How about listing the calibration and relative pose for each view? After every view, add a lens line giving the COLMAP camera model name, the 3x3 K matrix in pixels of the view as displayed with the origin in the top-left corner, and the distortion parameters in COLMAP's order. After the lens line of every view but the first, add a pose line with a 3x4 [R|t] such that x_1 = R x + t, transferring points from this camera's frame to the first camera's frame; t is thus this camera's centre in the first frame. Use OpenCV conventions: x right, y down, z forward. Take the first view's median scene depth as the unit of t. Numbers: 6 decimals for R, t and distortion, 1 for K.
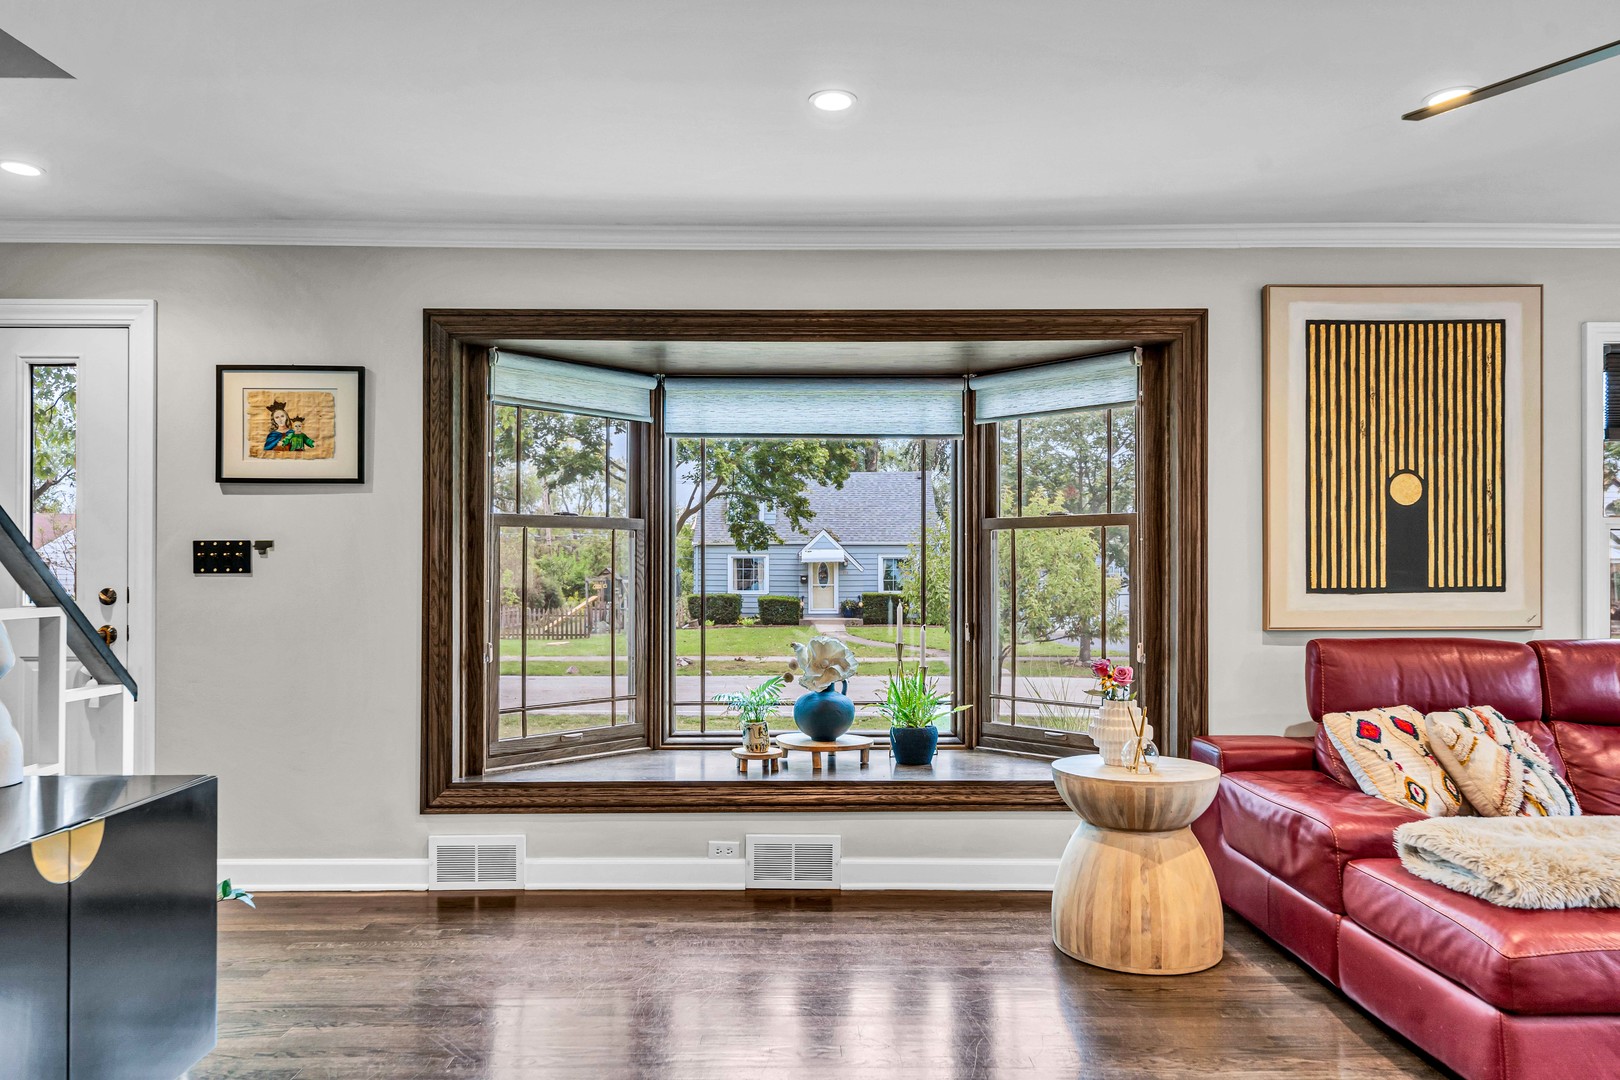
lens RADIAL K [[1097.6, 0, 809.2], [0, 1097.6, 566.1], [0, 0, 1]] dist [0.007650, 0.002597]
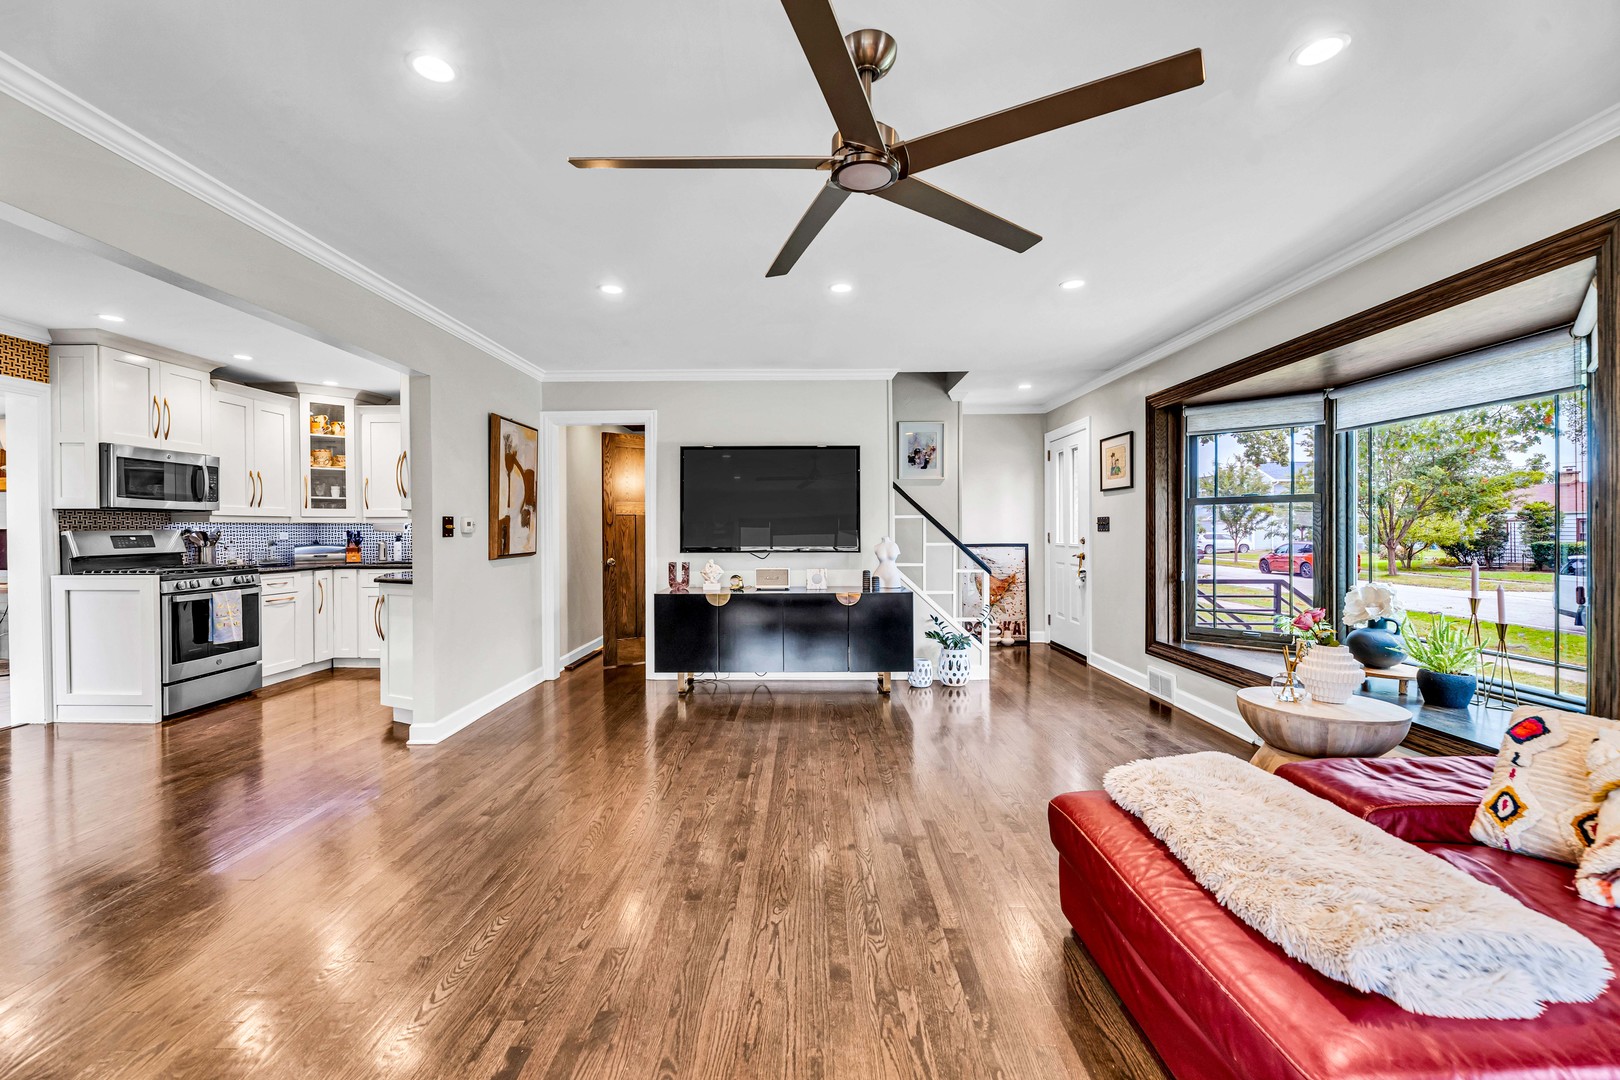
lens RADIAL K [[663.6, 0, 794.5], [0, 663.6, 535.1], [0, 0, 1]] dist [-0.000632, -0.002039]
pose [[-0.024052, 0.006909, -0.999687, 0.848532], [0.012186, 0.999904, 0.006618, -0.002943], [0.999636, -0.012023, -0.024134, 0.395564]]
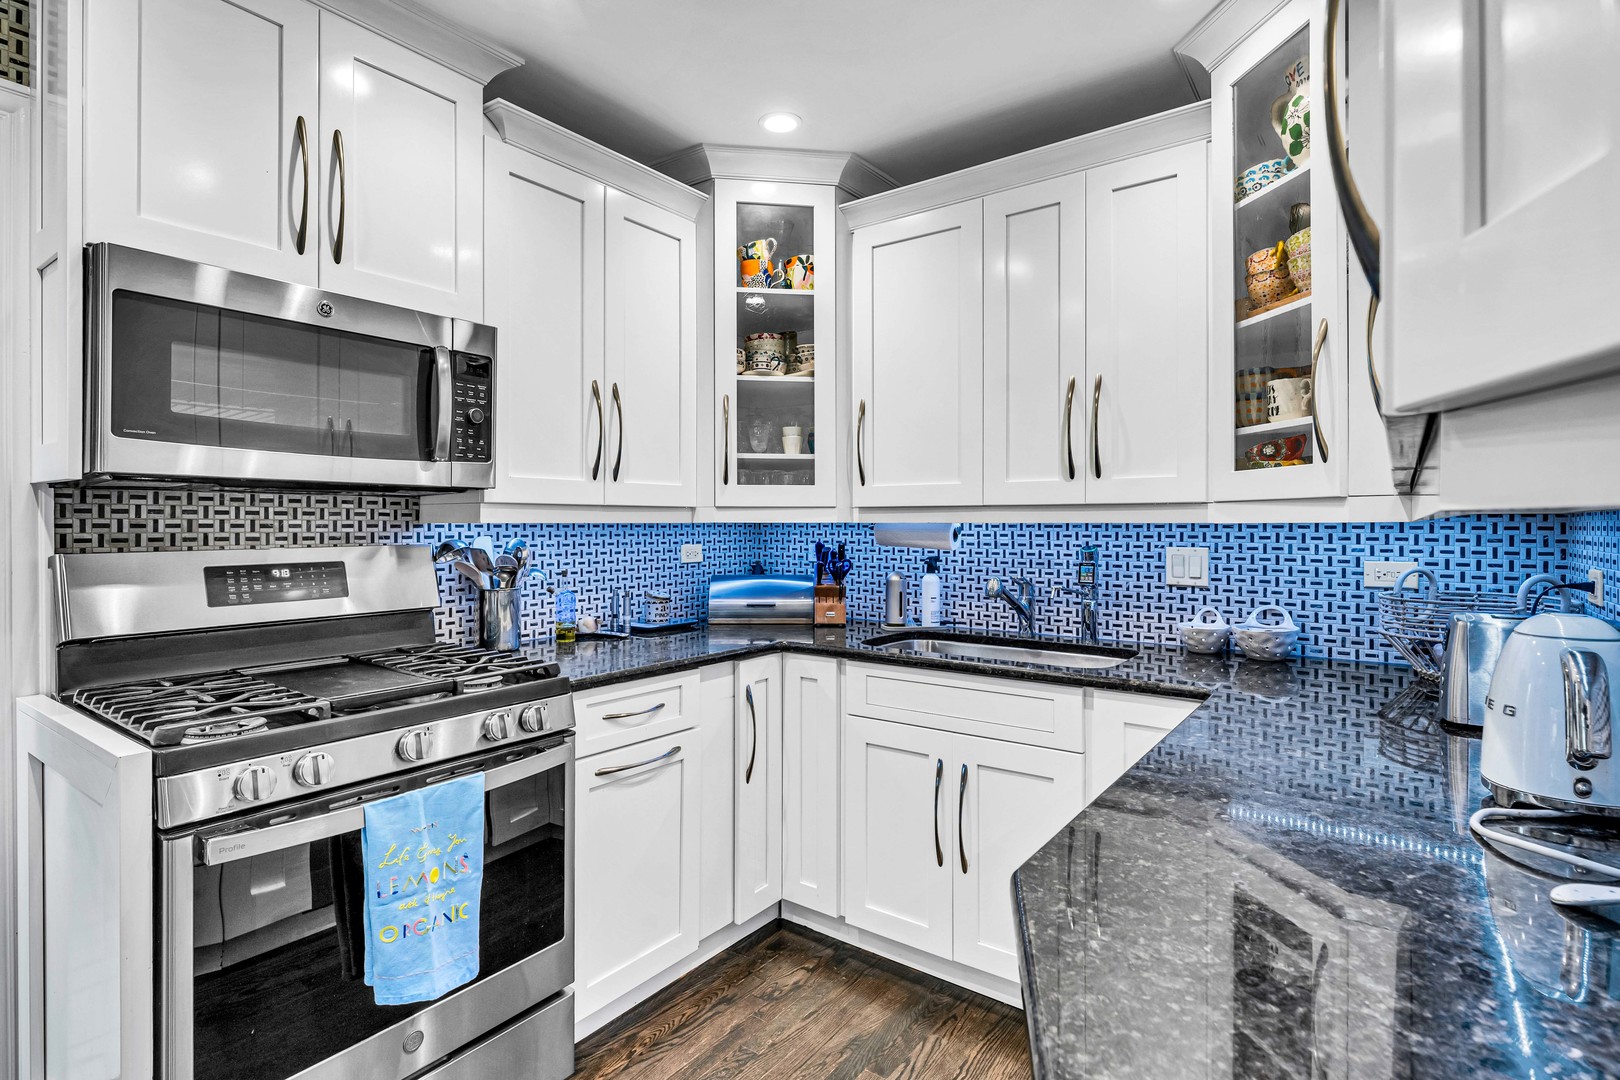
lens RADIAL K [[806.4, 0, 799.7], [0, 806.4, 523.3], [0, 0, 1]] dist [0.000880, 0.000143]
pose [[-0.600472, -0.003740, -0.799637, -0.048380], [0.004186, 0.999961, -0.007820, -0.026882], [0.799635, -0.008043, -0.600433, -0.236548]]
